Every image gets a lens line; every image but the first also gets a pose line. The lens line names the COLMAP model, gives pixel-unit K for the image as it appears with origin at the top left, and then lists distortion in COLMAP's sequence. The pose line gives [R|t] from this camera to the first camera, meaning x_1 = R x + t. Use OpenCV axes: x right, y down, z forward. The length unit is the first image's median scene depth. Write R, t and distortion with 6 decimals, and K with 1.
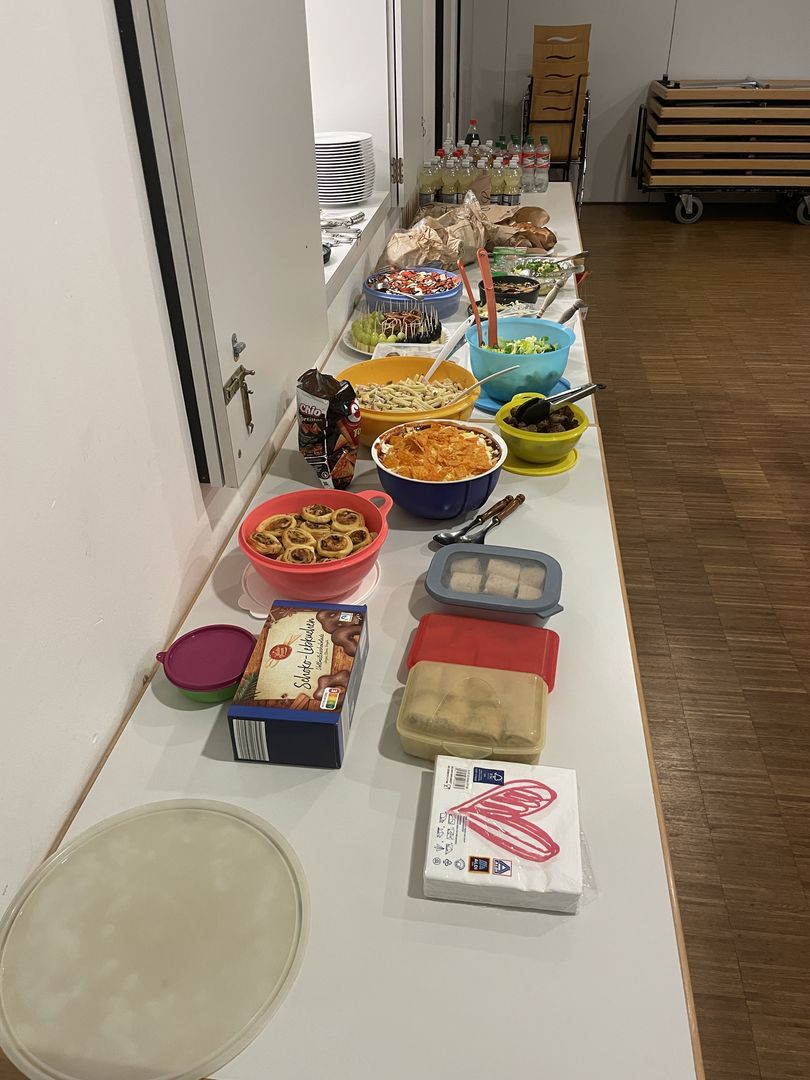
lens RADIAL K [[829.4, 0, 396.3], [0, 829.4, 543.1], [0, 0, 1]] dist [0.057659, -0.100848]
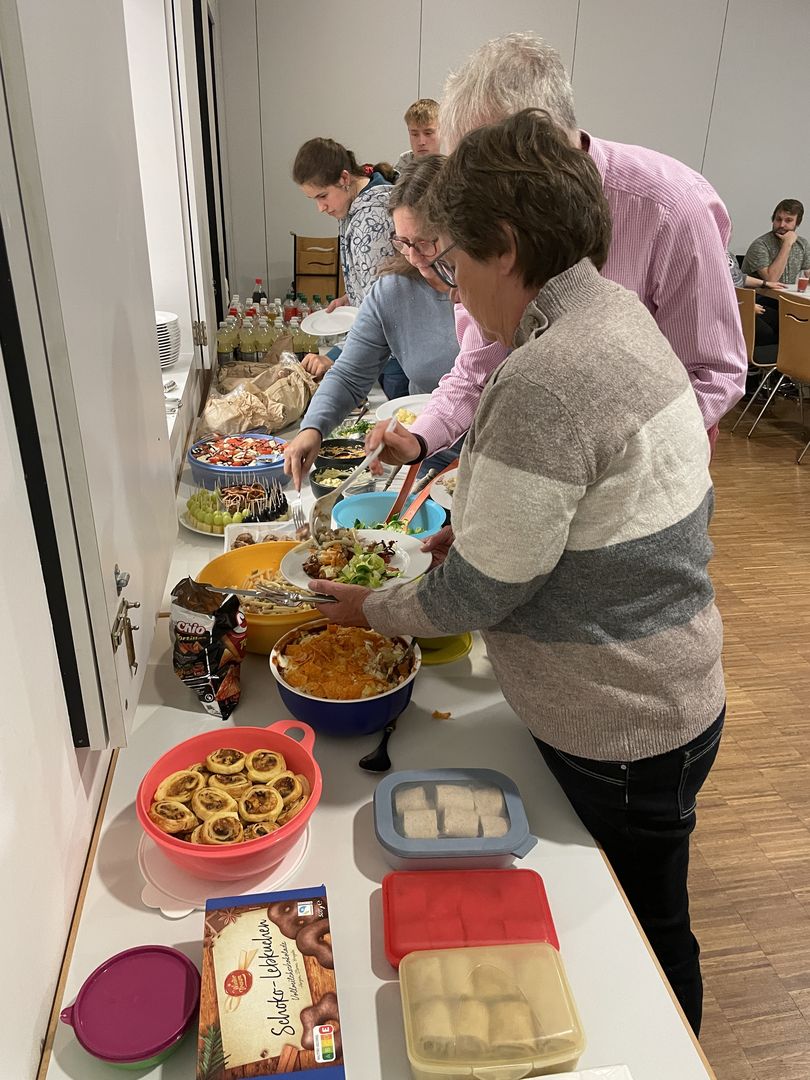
lens RADIAL K [[829.4, 0, 410.8], [0, 829.4, 535.4], [0, 0, 1]] dist [0.057659, -0.100848]
pose [[0.954808, -0.079951, 0.286268, -0.142642], [0.122757, 0.983234, -0.134837, -0.125480], [-0.270688, 0.163884, 0.948615, 0.119921]]
